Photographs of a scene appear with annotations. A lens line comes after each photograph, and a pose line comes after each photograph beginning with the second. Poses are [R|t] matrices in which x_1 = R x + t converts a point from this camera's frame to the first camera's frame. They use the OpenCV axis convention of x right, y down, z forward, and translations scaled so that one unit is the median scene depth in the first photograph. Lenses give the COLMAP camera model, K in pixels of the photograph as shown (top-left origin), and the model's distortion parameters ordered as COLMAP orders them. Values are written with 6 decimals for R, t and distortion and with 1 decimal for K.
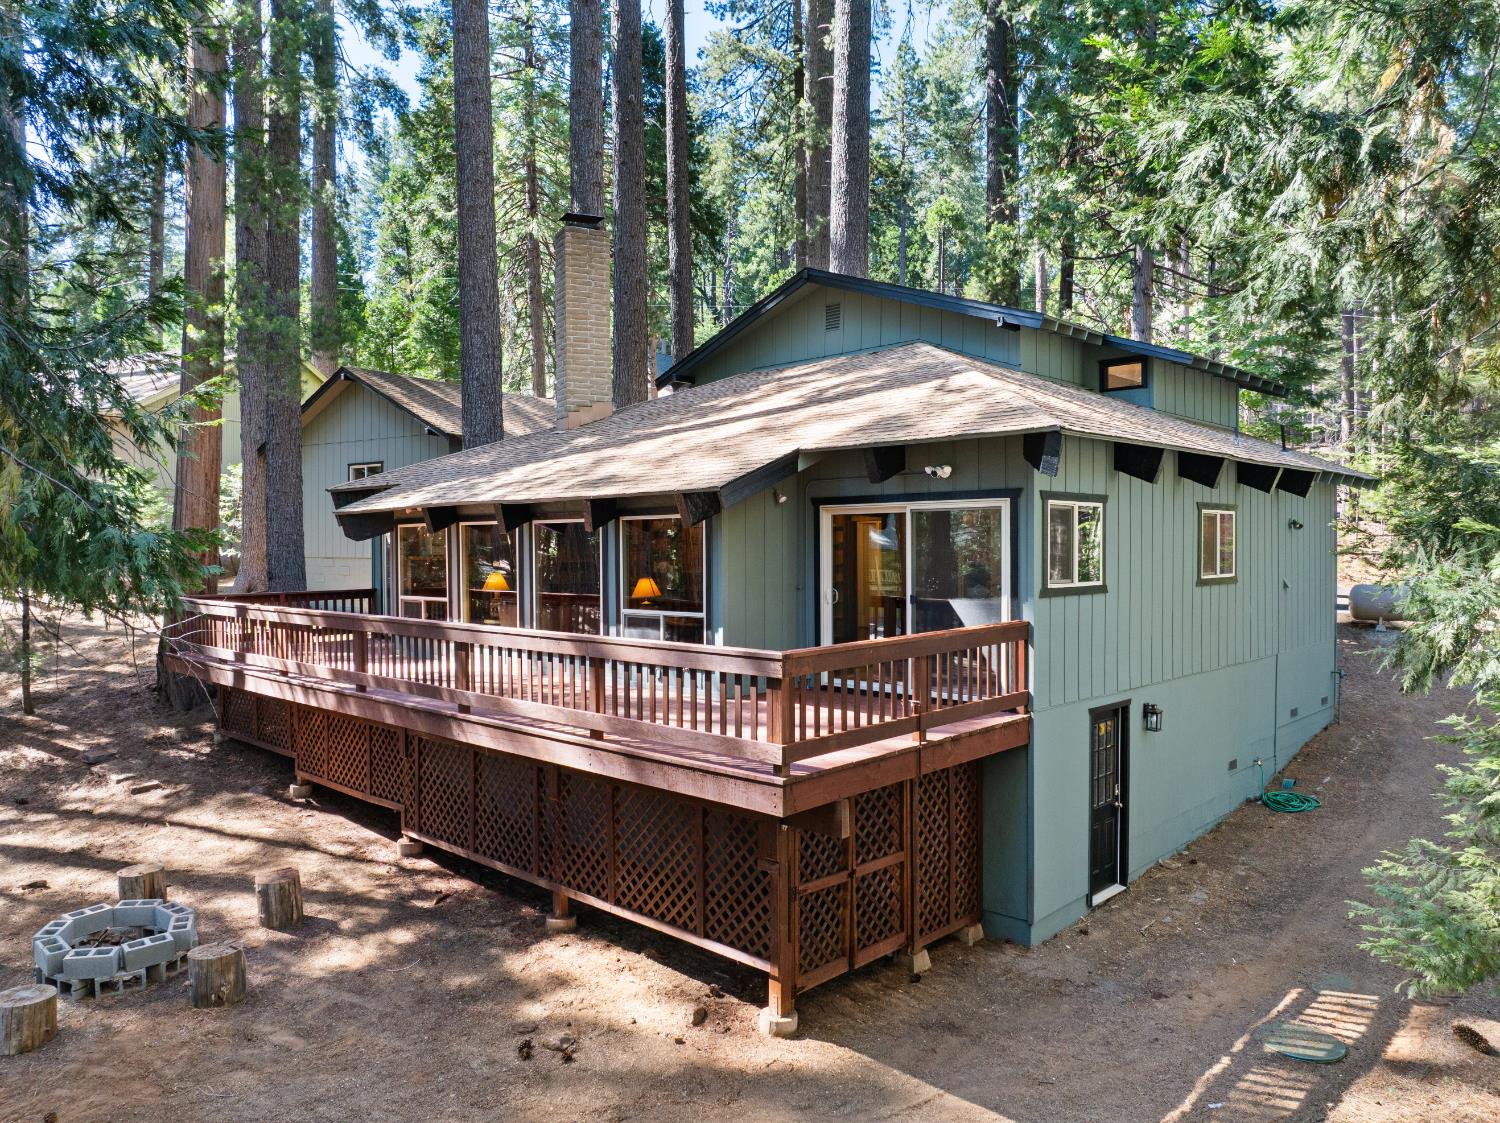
lens RADIAL K [[1038.6, 0, 750.0], [0, 1038.6, 561.5], [0, 0, 1]] dist [-0.049185, -0.000941]
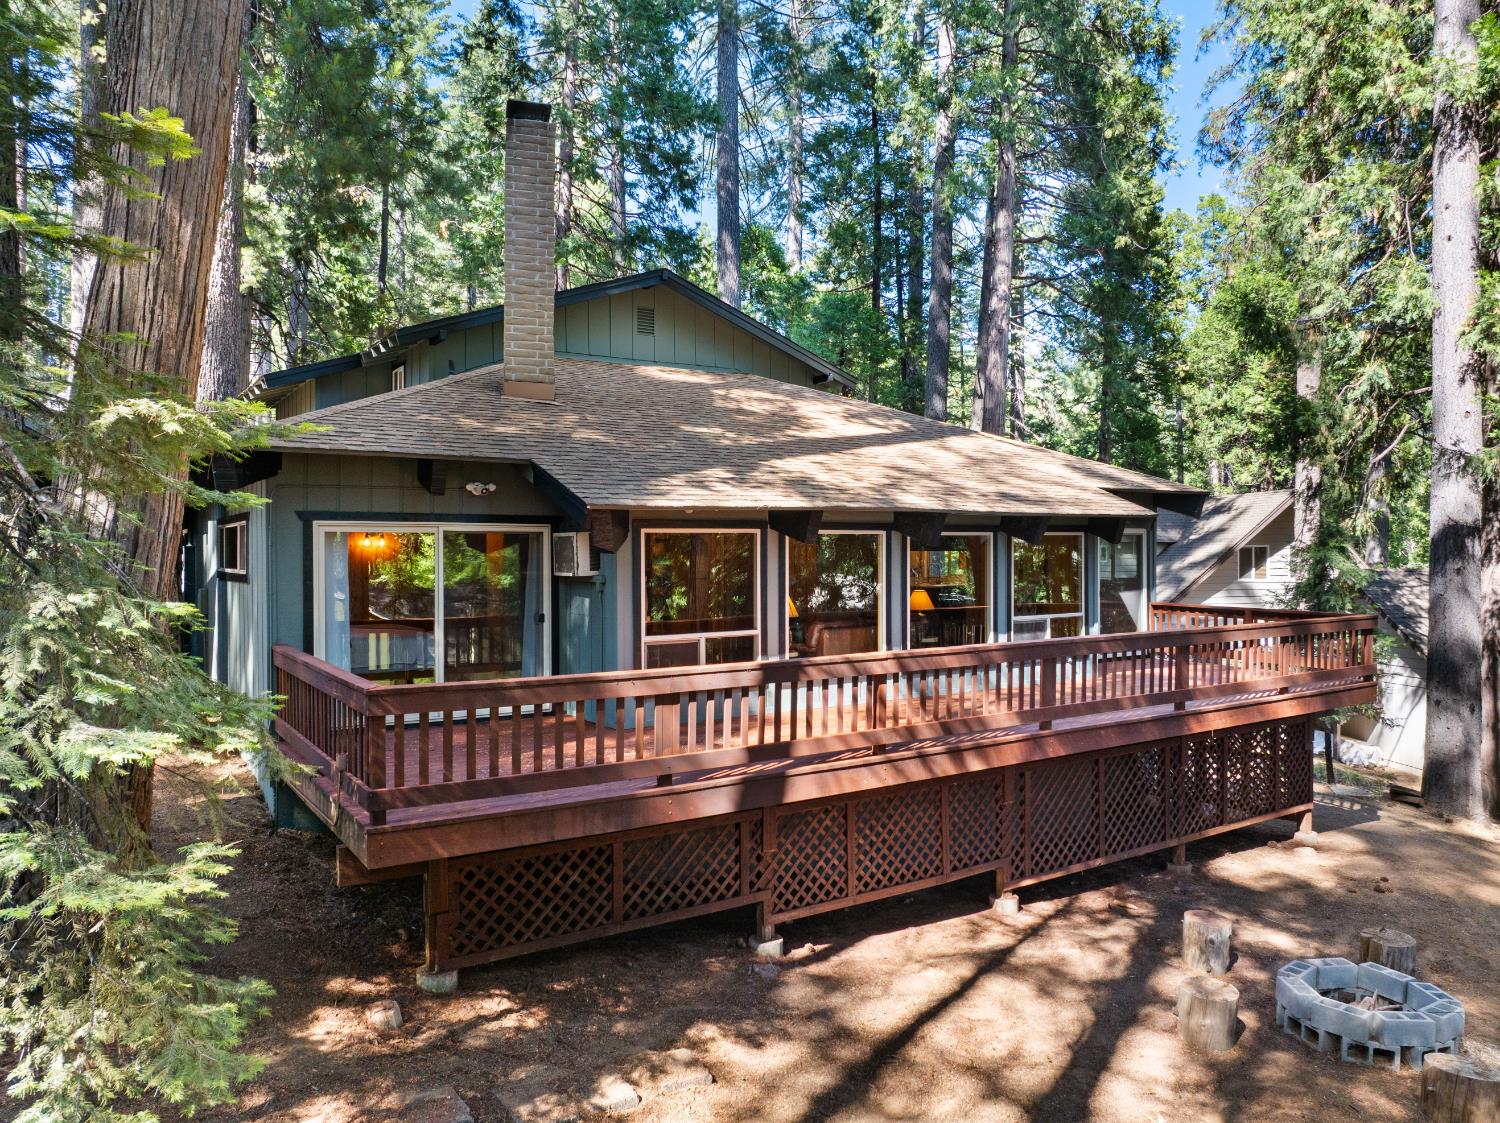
lens RADIAL K [[1061.3, 0, 750.0], [0, 1061.3, 561.5], [0, 0, 1]] dist [-0.044883, -0.005284]
pose [[0.224251, -0.005468, 0.974516, -1.406866], [0.015966, 0.999871, 0.001936, -0.020972], [-0.974401, 0.015125, 0.224309, 1.133297]]
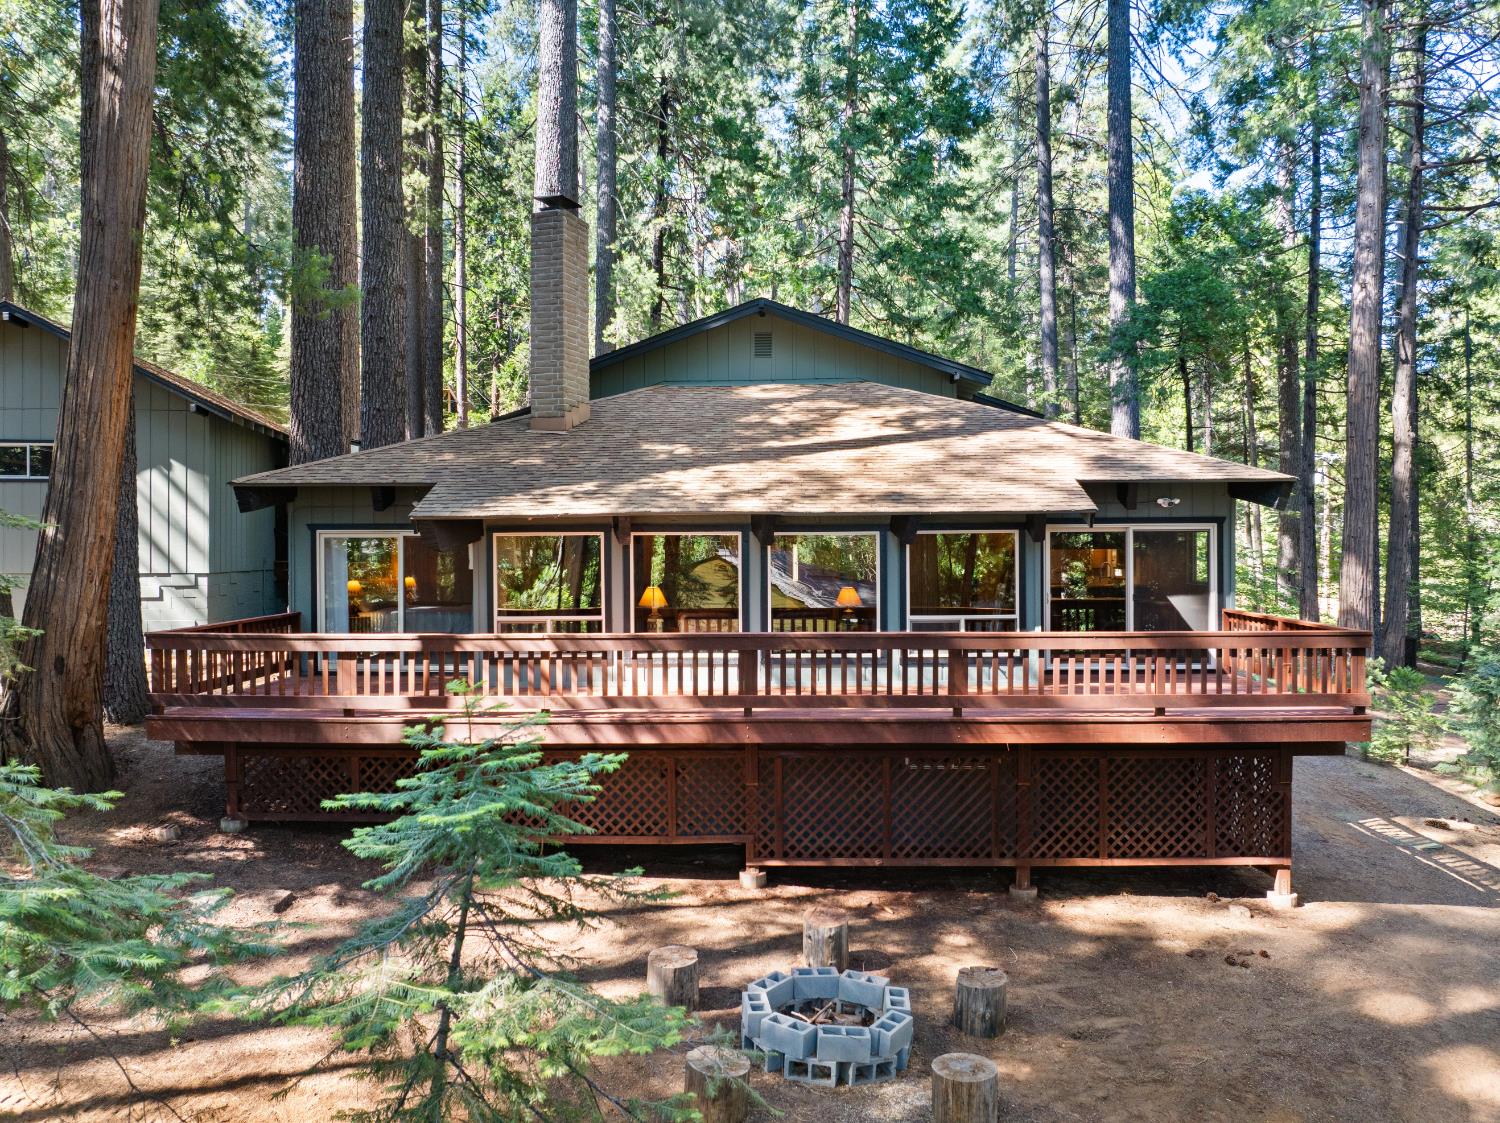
lens RADIAL K [[1038.6, 0, 750.0], [0, 1038.6, 561.5], [0, 0, 1]] dist [-0.049185, -0.000941]
pose [[0.747430, -0.004272, 0.664326, -1.077191], [0.010307, 0.999934, -0.005166, -0.007880], [-0.664260, 0.010709, 0.747425, 0.333806]]
